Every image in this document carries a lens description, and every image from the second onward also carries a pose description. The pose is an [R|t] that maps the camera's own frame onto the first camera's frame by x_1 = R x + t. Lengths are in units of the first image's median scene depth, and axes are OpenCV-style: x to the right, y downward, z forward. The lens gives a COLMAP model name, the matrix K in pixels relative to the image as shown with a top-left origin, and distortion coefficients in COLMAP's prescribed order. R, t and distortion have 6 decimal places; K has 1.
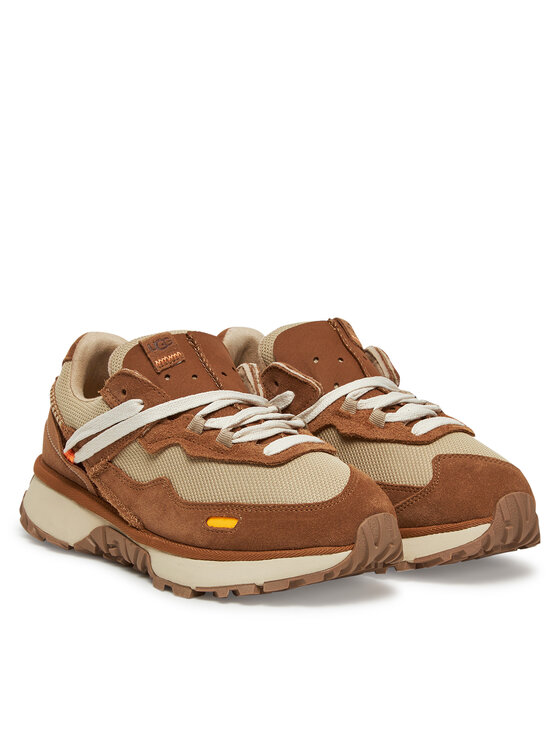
lens RADIAL K [[2465.8, 0, 280.0], [0, 2465.8, 373.0], [0, 0, 1]] dist [-0.030968, -0.401973]
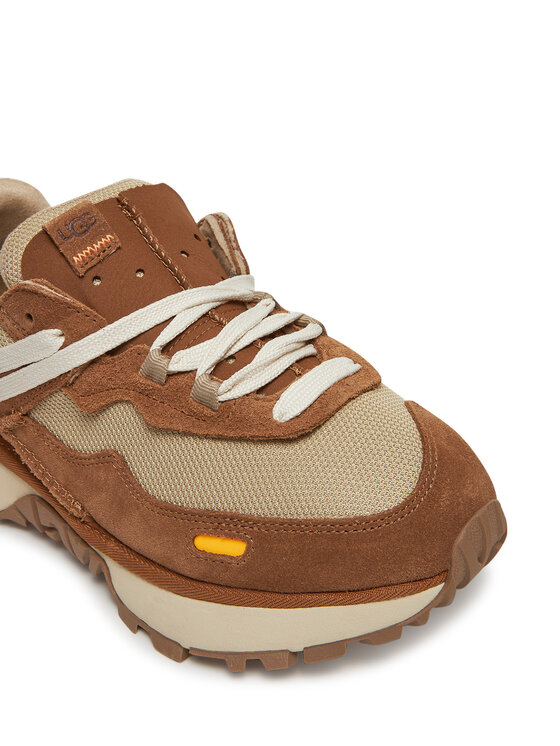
lens RADIAL K [[1254.1, 0, 280.0], [0, 1254.1, 373.0], [0, 0, 1]] dist [-0.021349, -0.018640]
pose [[0.991565, -0.117110, 0.055540, -0.020375], [0.093562, 0.943269, 0.318573, -0.073387], [-0.089697, -0.310689, 0.946270, 0.698777]]
